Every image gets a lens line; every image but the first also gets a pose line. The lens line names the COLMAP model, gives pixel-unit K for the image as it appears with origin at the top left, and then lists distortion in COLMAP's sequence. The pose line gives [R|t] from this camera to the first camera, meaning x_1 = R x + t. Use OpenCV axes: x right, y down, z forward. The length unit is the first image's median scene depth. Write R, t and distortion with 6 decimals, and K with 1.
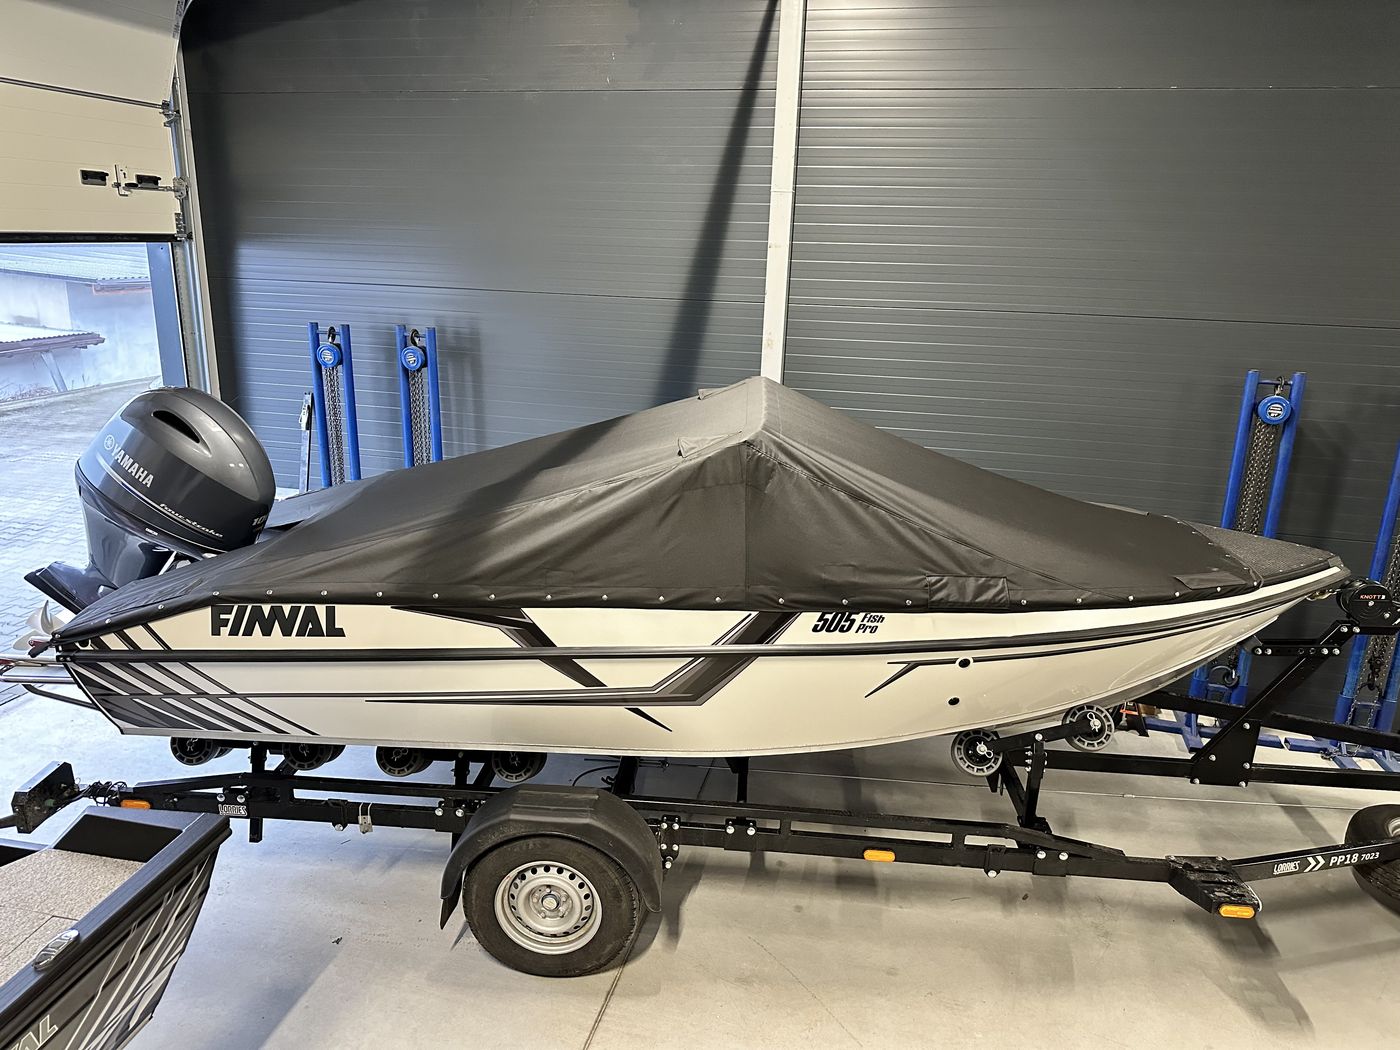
lens RADIAL K [[978.7, 0, 707.1], [0, 978.7, 527.5], [0, 0, 1]] dist [0.029253, -0.031991]
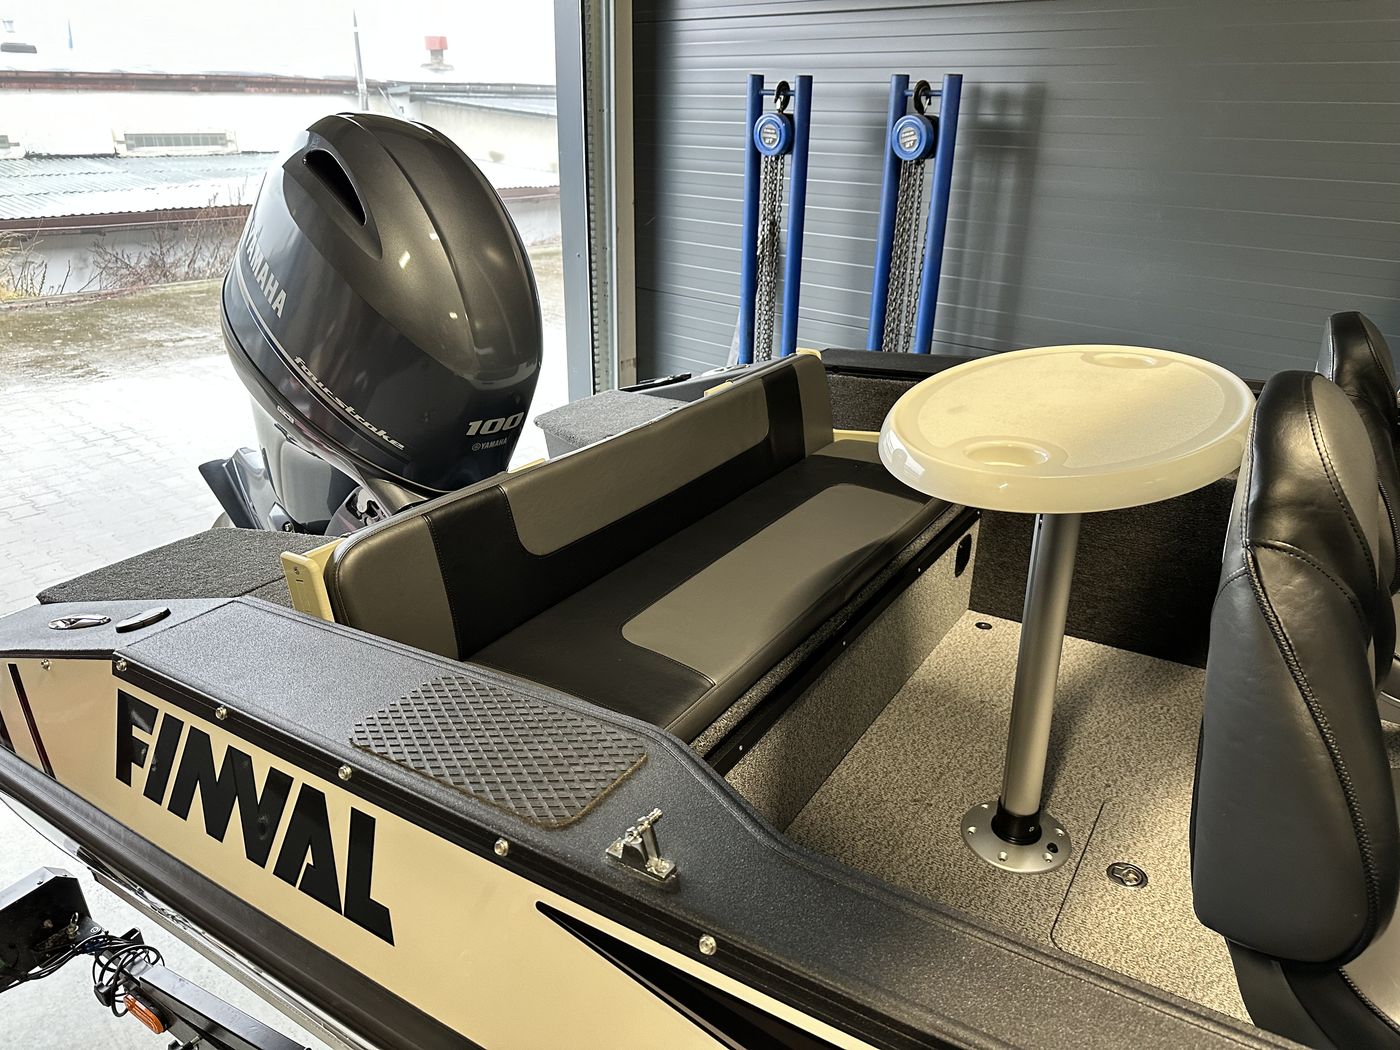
lens RADIAL K [[978.5, 0, 703.1], [0, 978.5, 568.7], [0, 0, 1]] dist [0.059417, -0.063463]
pose [[0.870480, 0.191714, -0.453332, -0.157819], [-0.123472, 0.976629, 0.175928, -0.033358], [0.476465, -0.097168, 0.873808, 0.654787]]
